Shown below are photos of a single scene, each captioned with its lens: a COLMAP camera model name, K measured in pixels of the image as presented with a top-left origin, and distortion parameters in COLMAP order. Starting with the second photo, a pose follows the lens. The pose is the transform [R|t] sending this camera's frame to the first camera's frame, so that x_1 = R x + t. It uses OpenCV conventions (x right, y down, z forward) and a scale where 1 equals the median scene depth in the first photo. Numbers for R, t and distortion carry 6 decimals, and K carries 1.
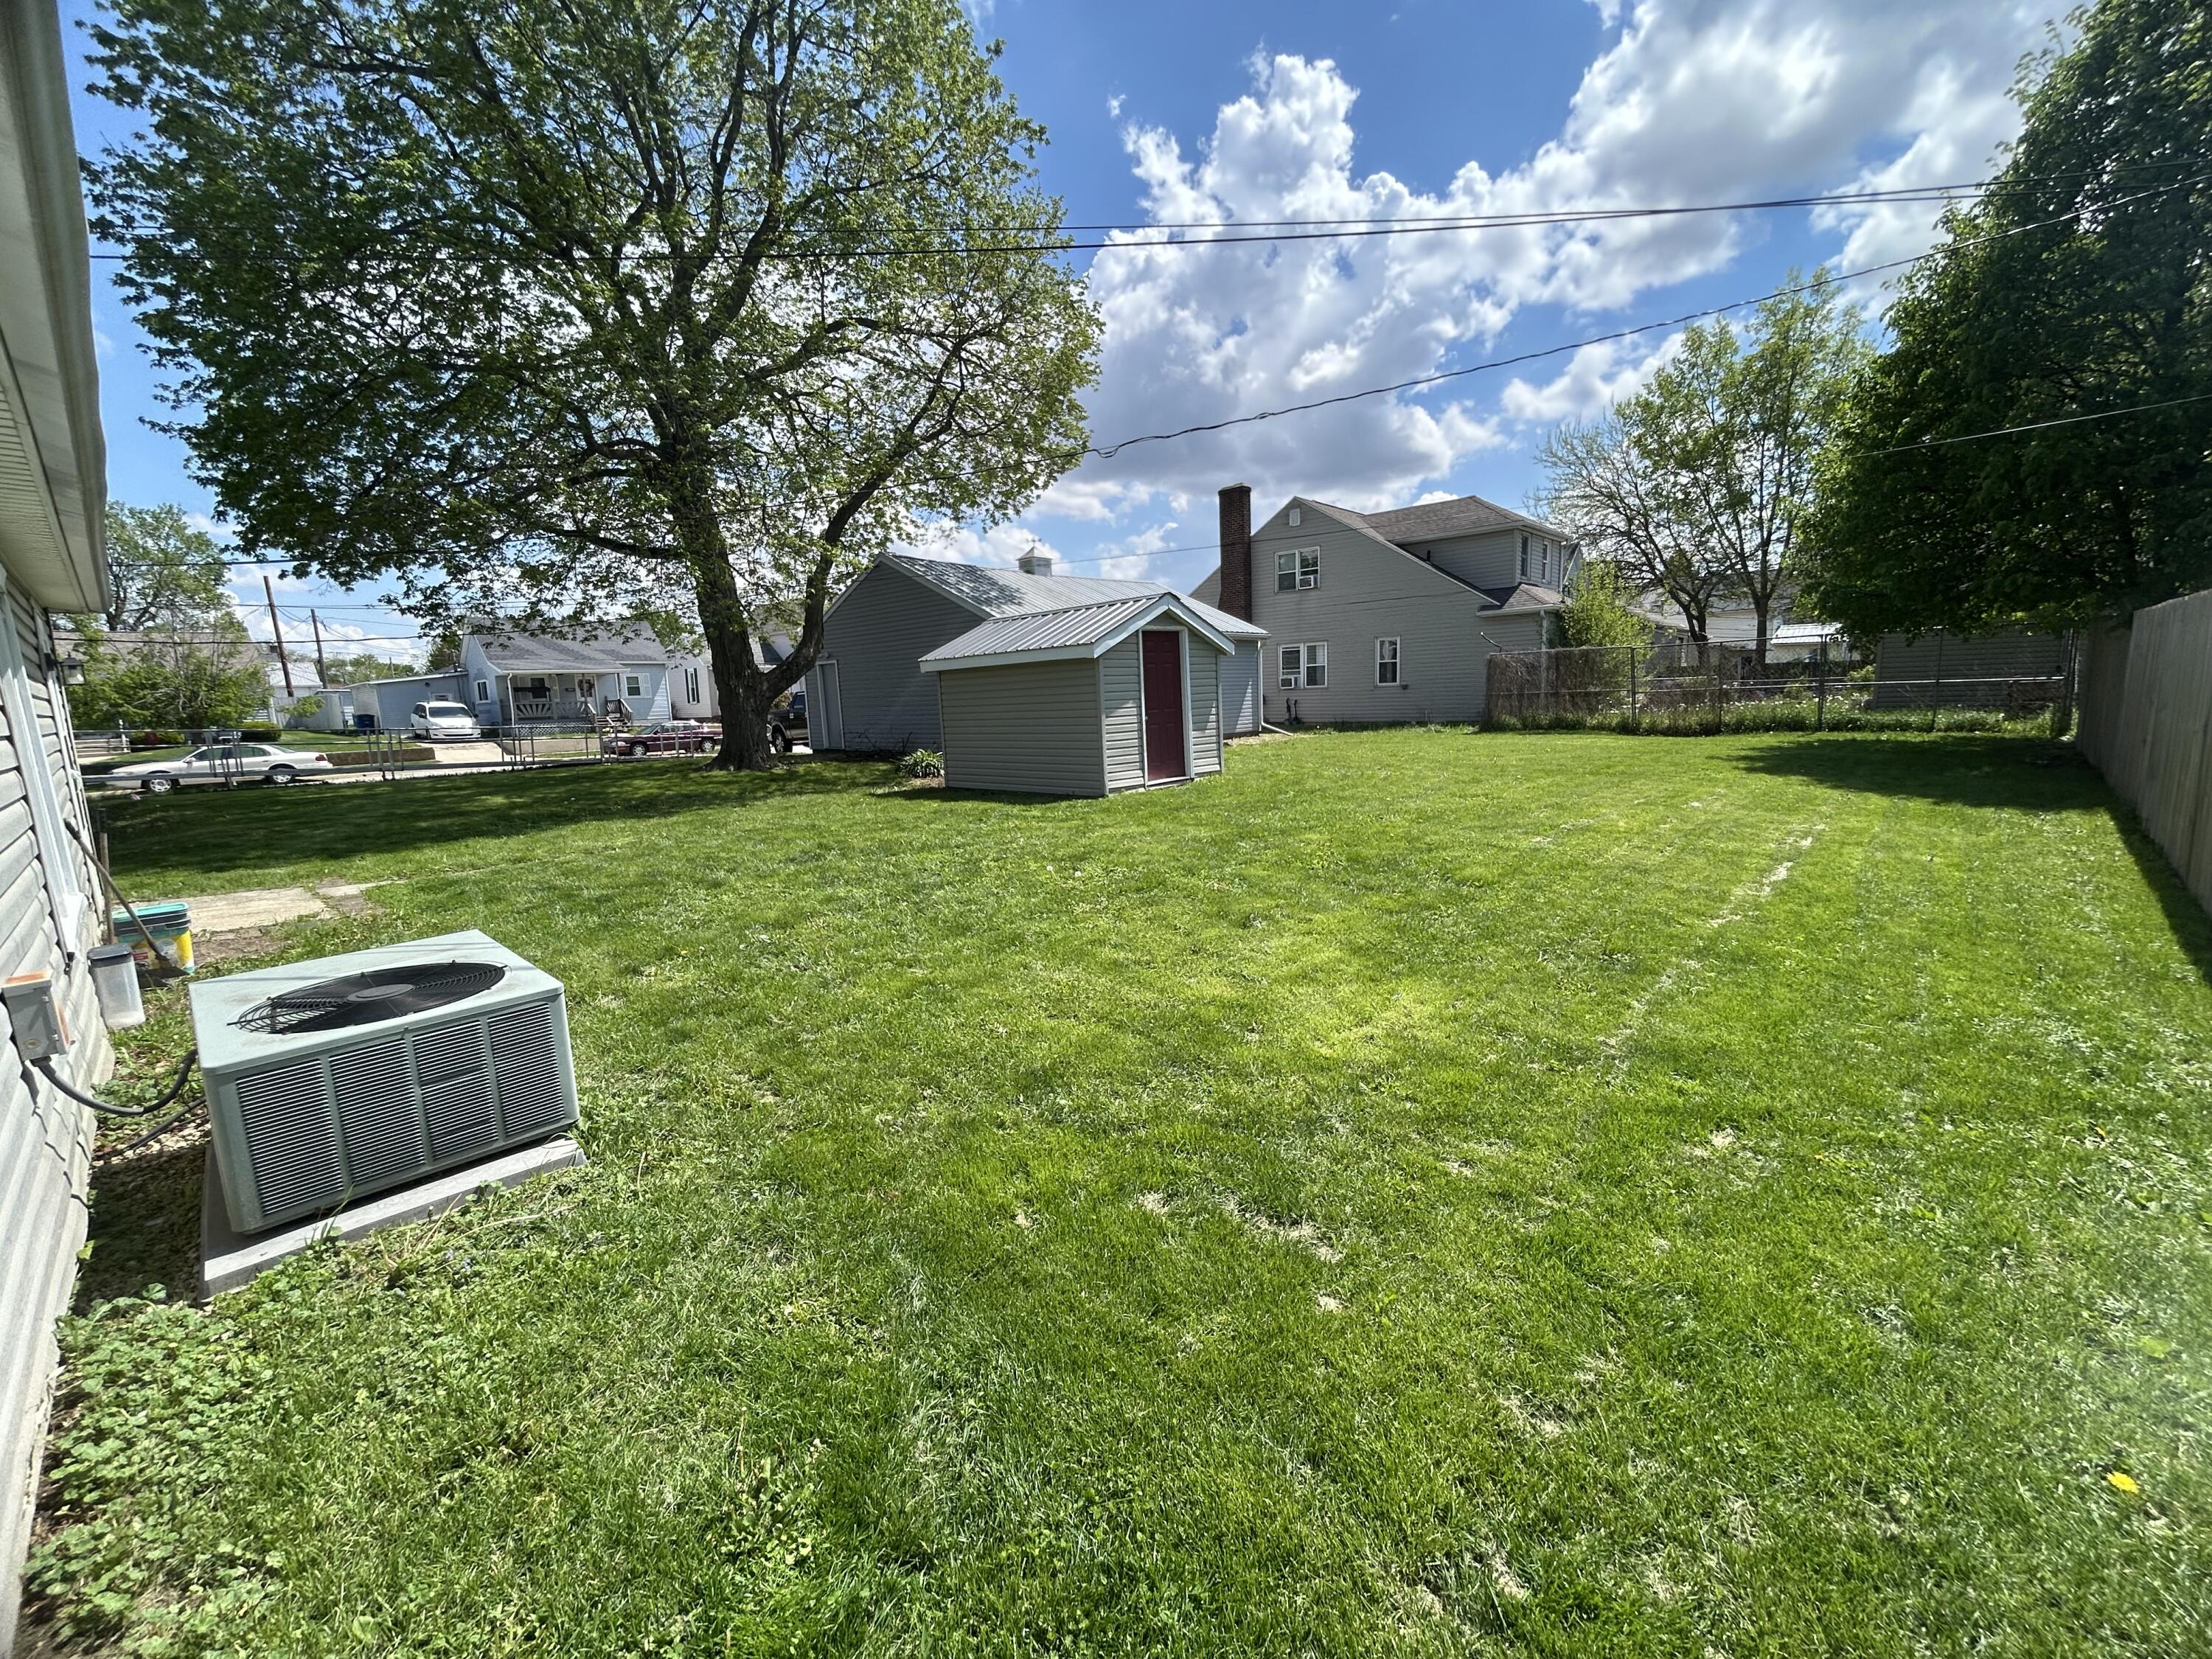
lens RADIAL K [[895.2, 0, 1100.6], [0, 895.2, 821.6], [0, 0, 1]] dist [-0.002371, 0.001402]
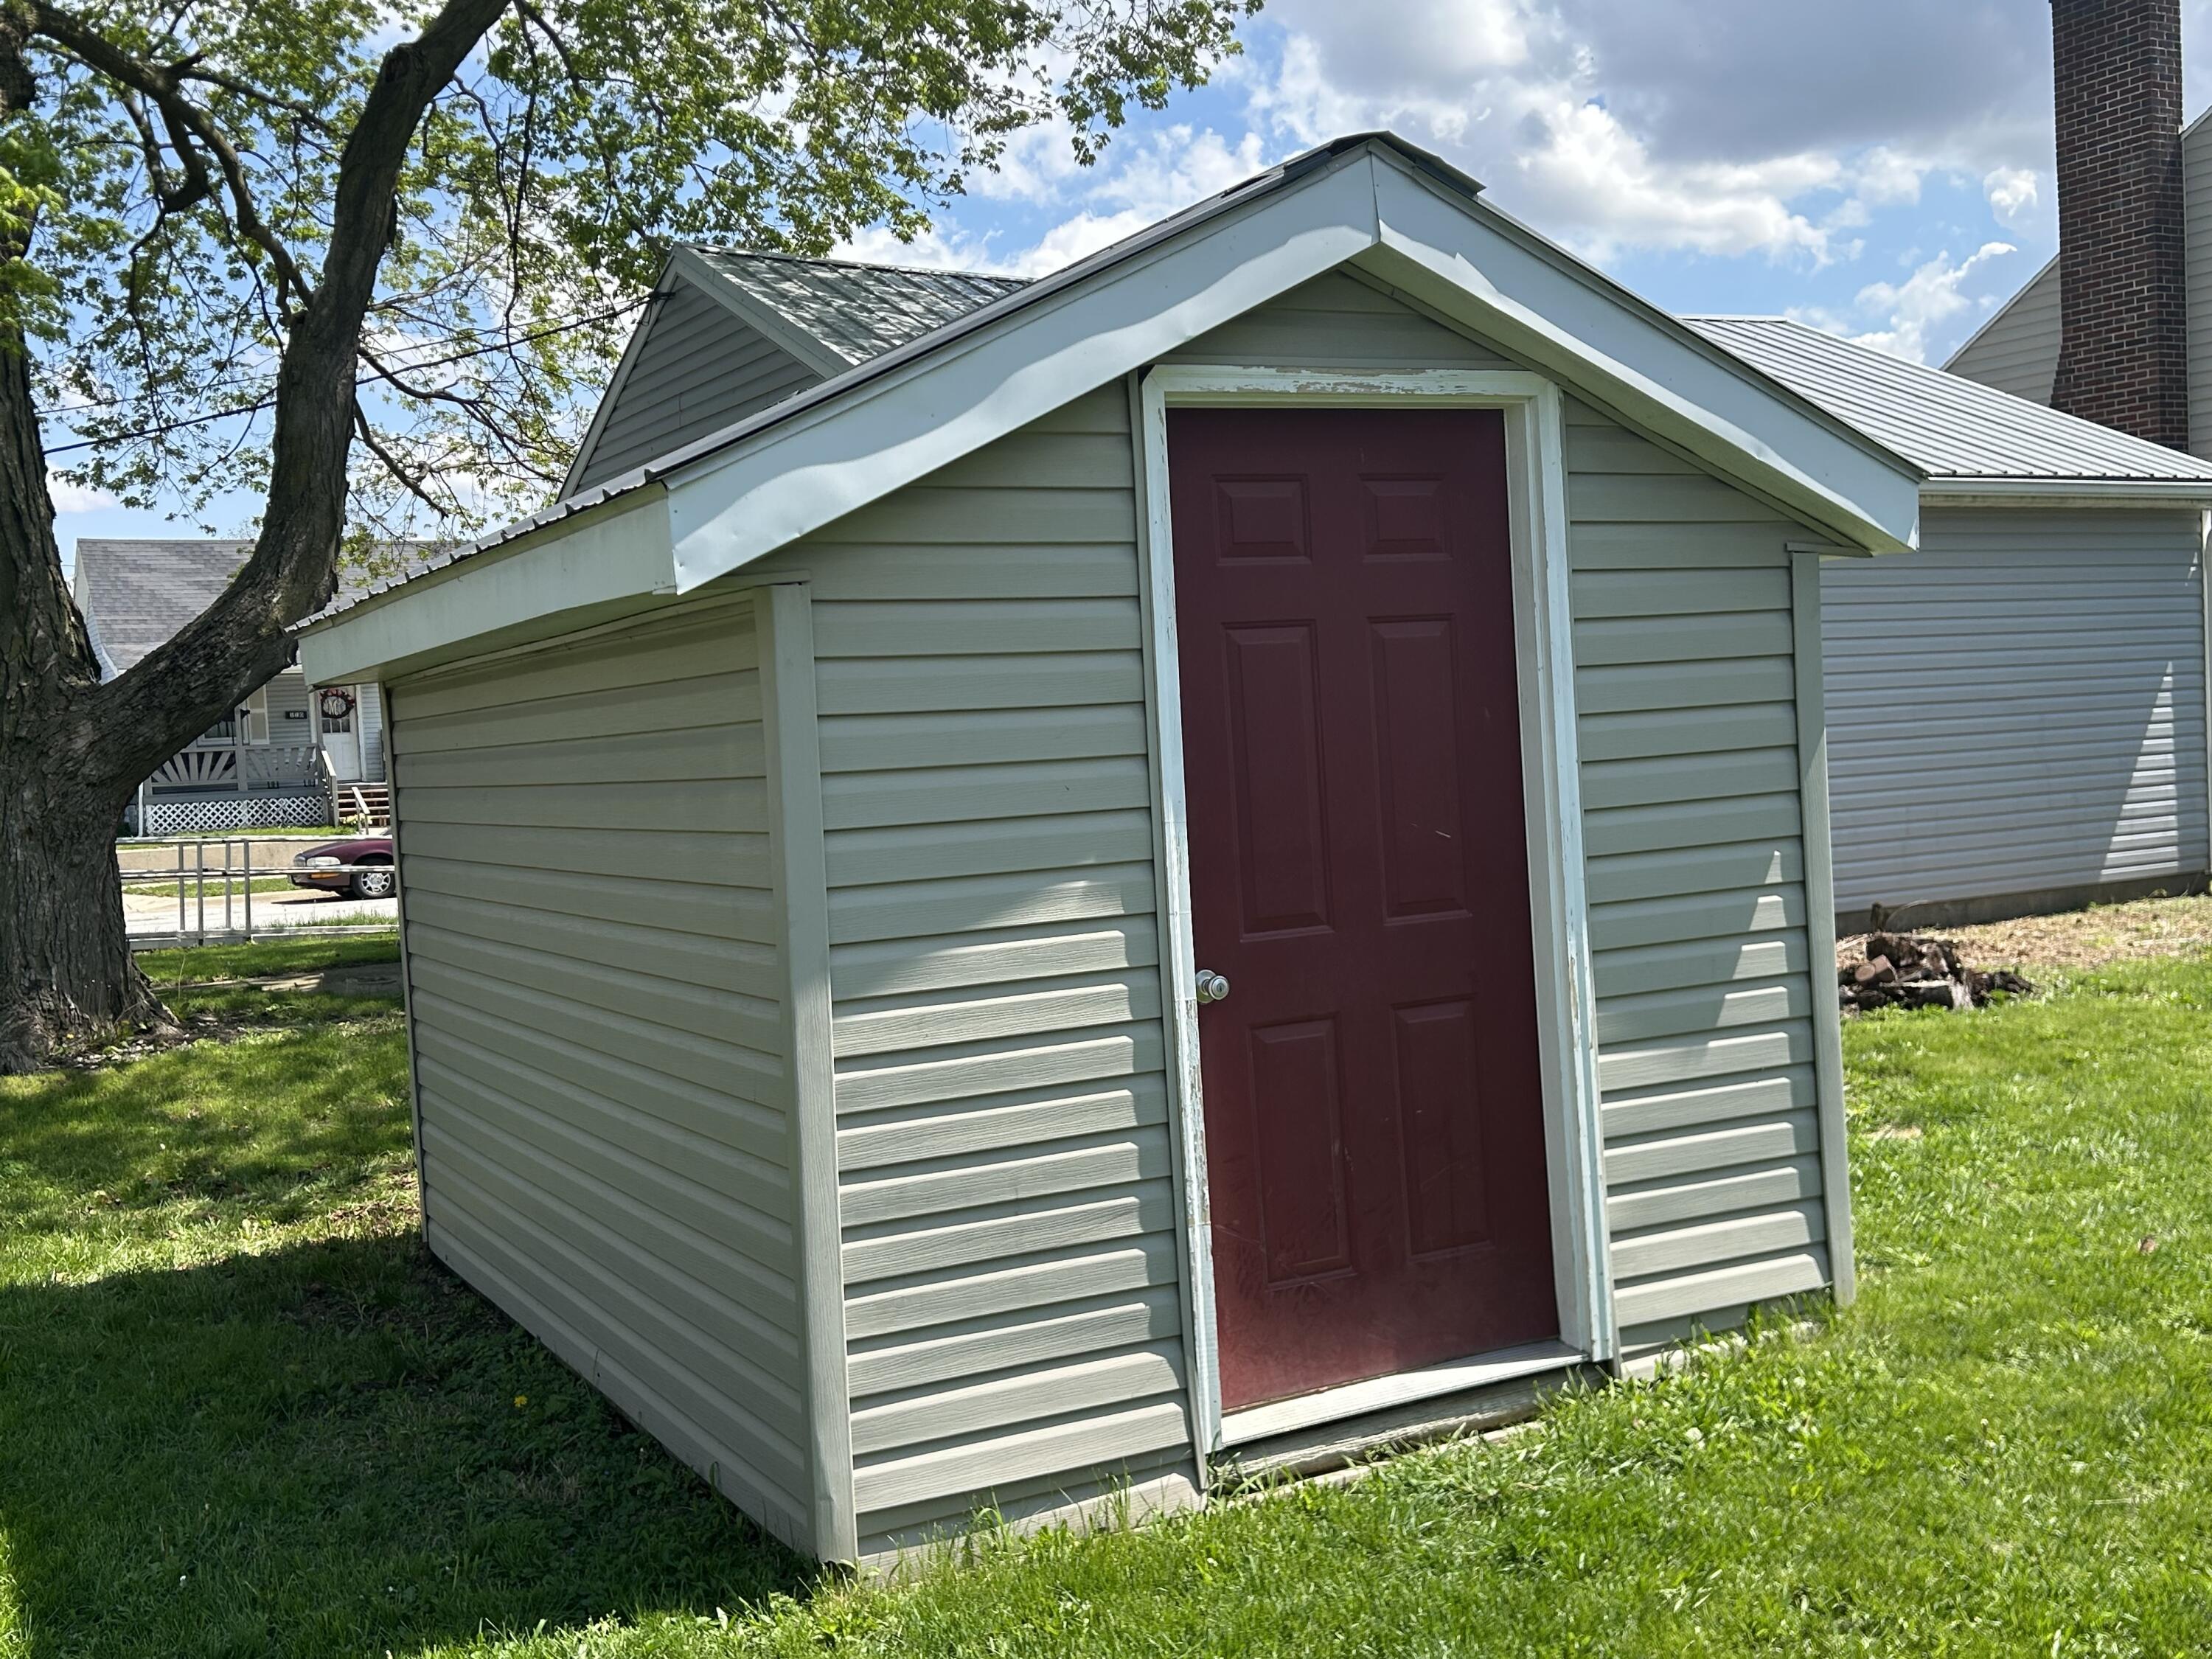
lens RADIAL K [[2201.5, 0, 1106.0], [0, 2201.5, 829.5], [0, 0, 1]] dist [0.077256, 0.005268]
pose [[0.954527, -0.002045, -0.298116, 0.108531], [-0.023829, 0.996254, -0.083131, -0.084027], [0.297170, 0.086455, 0.950903, 0.492576]]
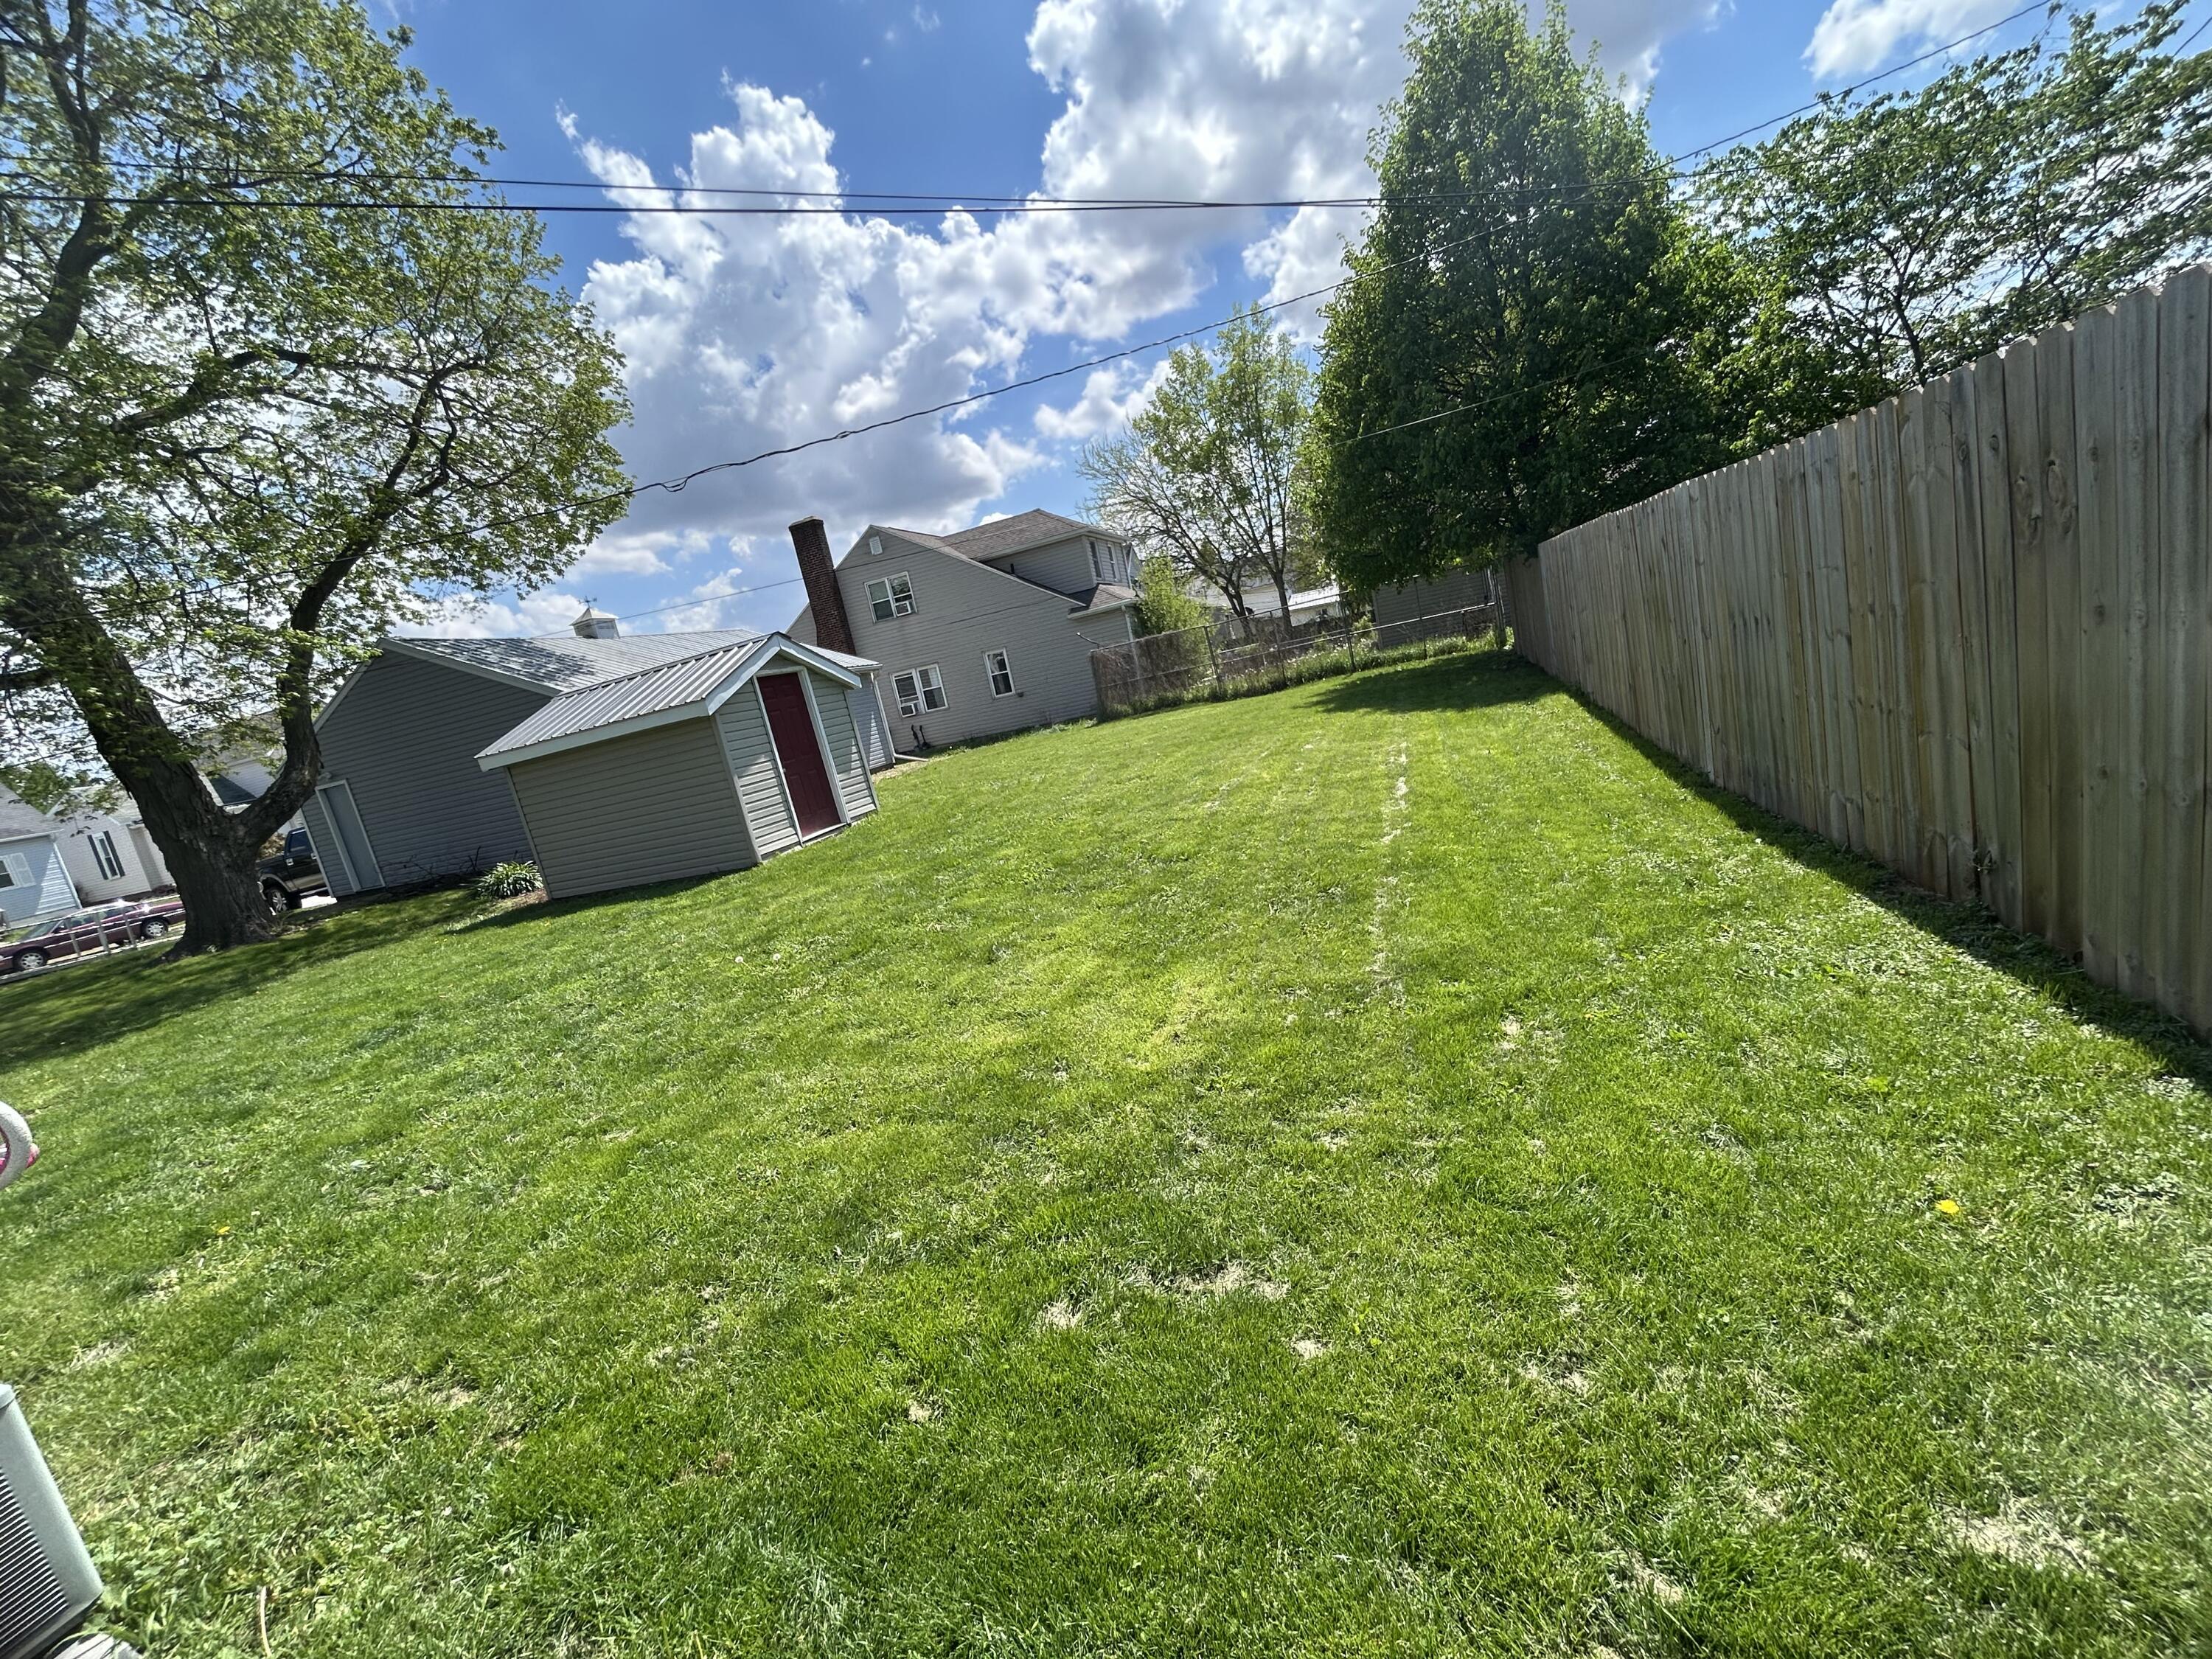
lens RADIAL K [[895.2, 0, 1100.6], [0, 895.2, 821.6], [0, 0, 1]] dist [-0.002371, 0.001402]
pose [[0.894463, -0.220076, 0.389233, -0.020547], [0.232272, 0.972518, 0.016108, -0.003495], [-0.382081, 0.076000, 0.920998, 0.030131]]
